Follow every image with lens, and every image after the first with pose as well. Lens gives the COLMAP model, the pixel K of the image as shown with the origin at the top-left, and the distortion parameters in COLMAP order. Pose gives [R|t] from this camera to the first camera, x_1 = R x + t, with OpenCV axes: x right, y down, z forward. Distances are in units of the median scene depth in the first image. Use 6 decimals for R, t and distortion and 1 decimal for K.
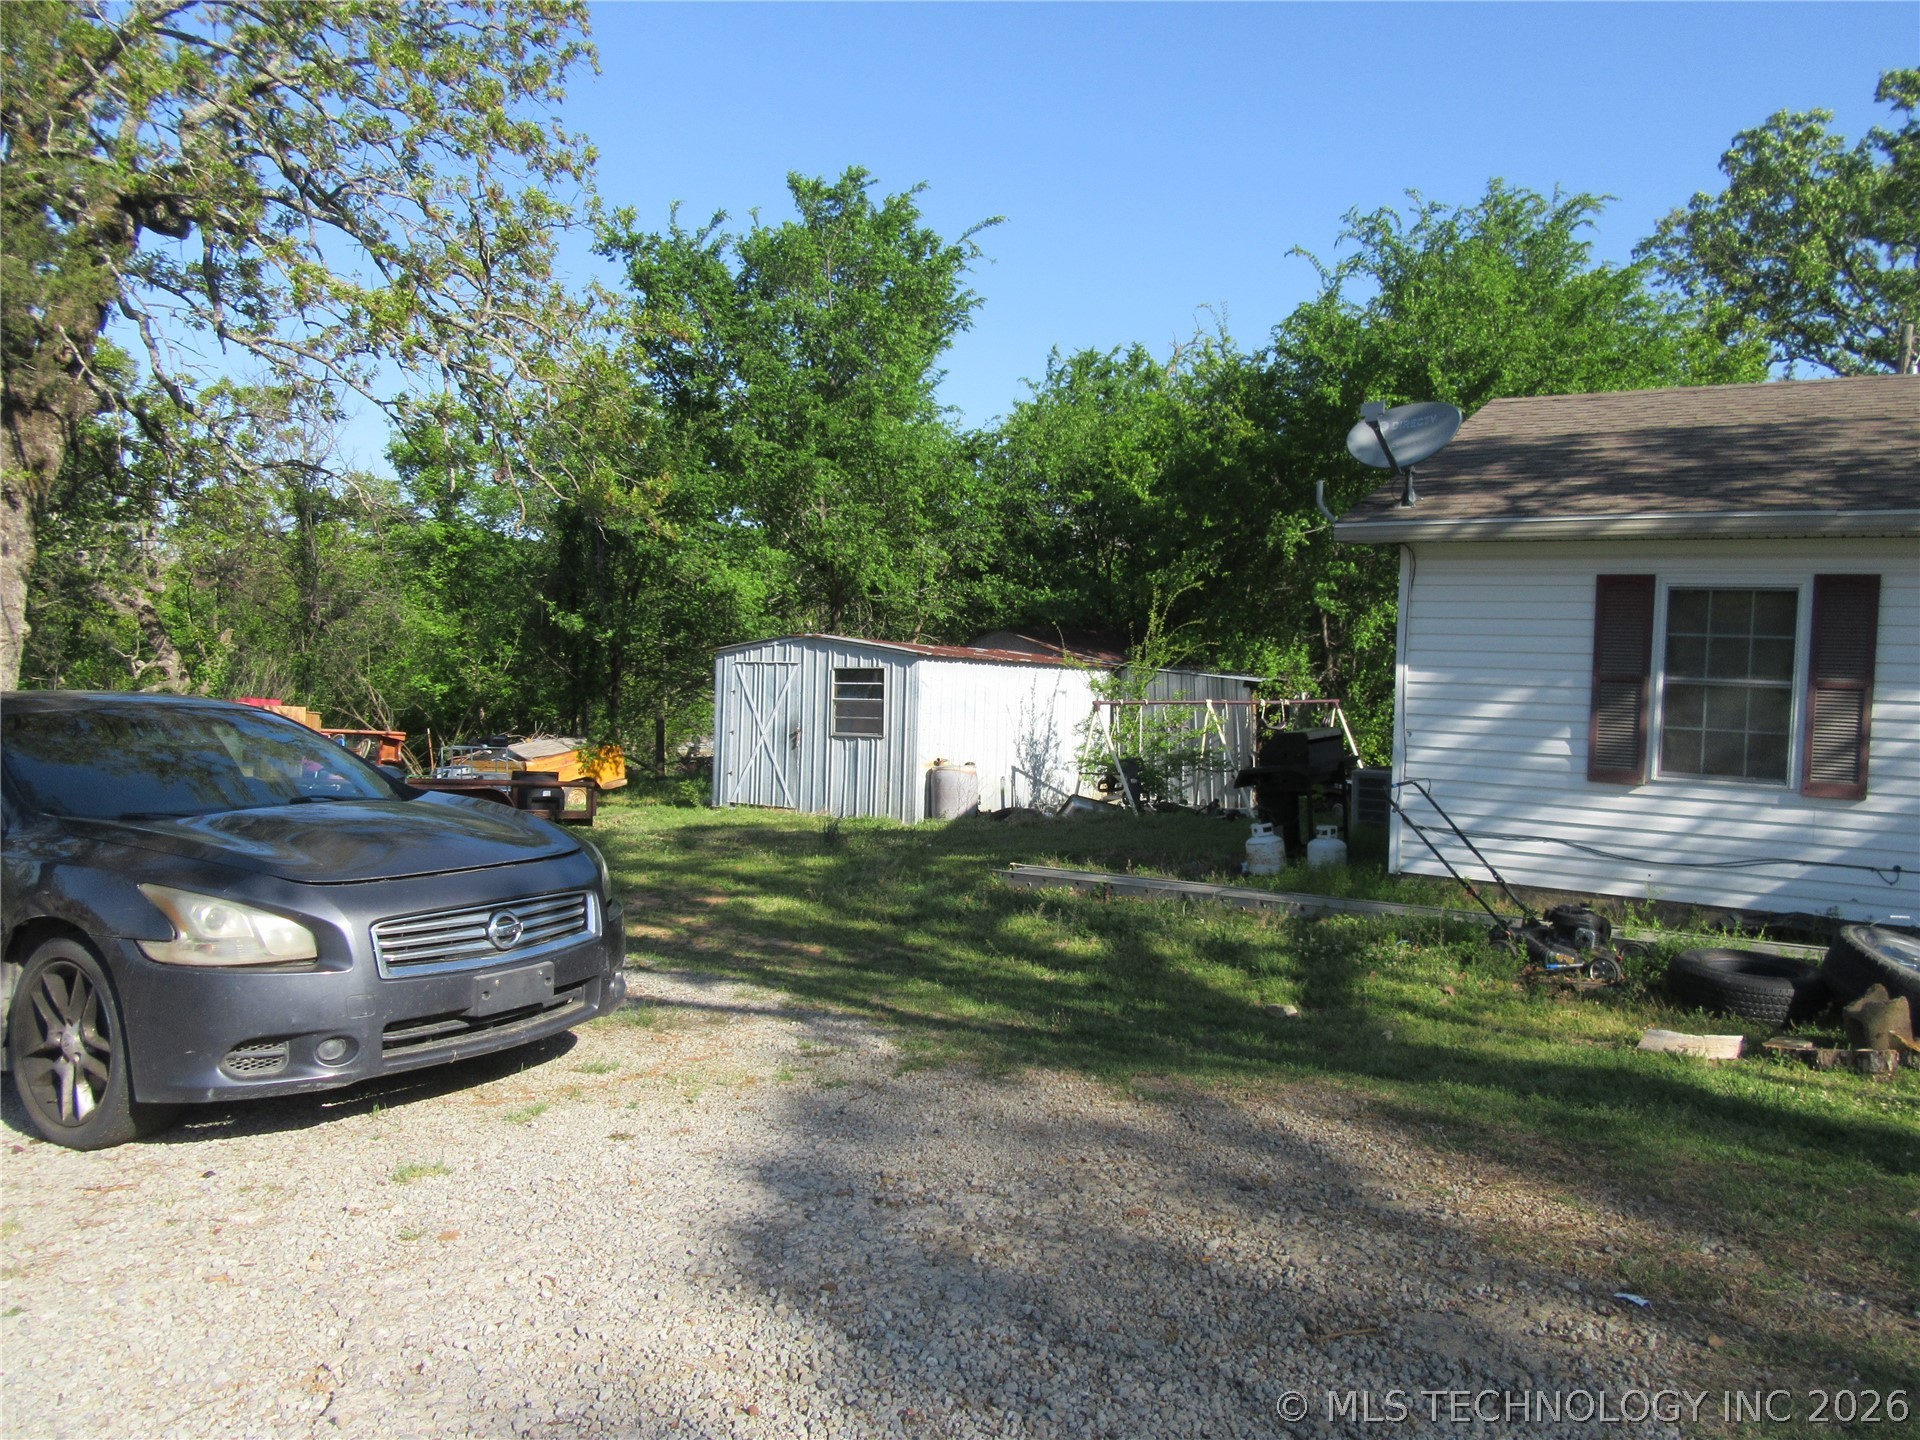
lens RADIAL K [[1460.9, 0, 960.0], [0, 1460.9, 720.0], [0, 0, 1]] dist [0.004786, 0.006885]
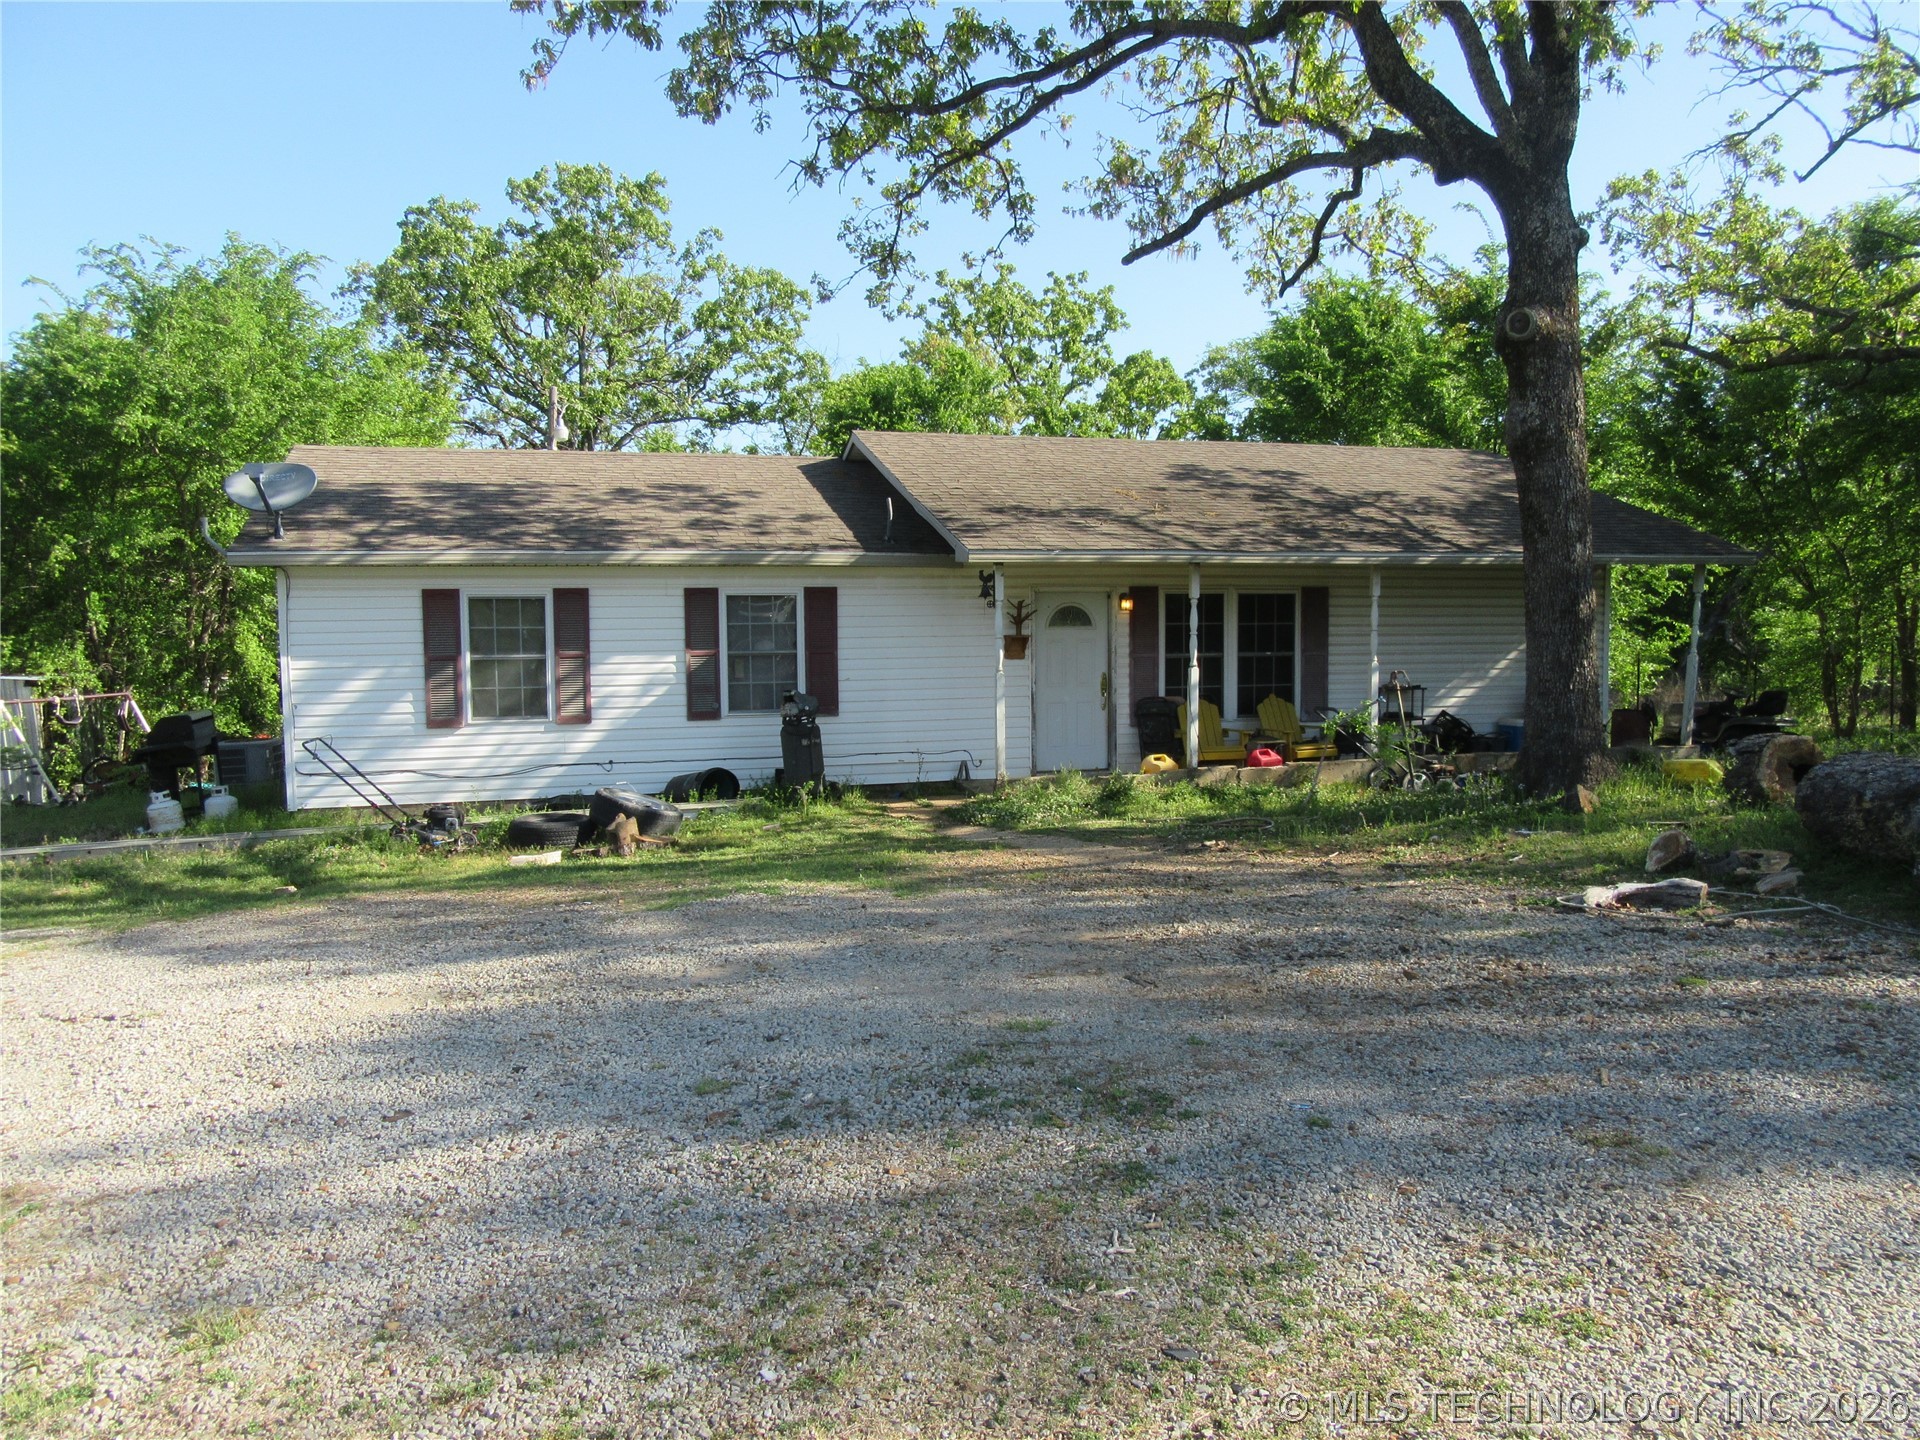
lens RADIAL K [[1460.9, 0, 960.0], [0, 1460.9, 720.0], [0, 0, 1]] dist [0.004786, 0.006885]
pose [[0.655541, -0.079193, 0.750995, -0.331034], [0.074986, 0.996397, 0.039616, 0.015246], [-0.751427, 0.030345, 0.659118, -0.383226]]
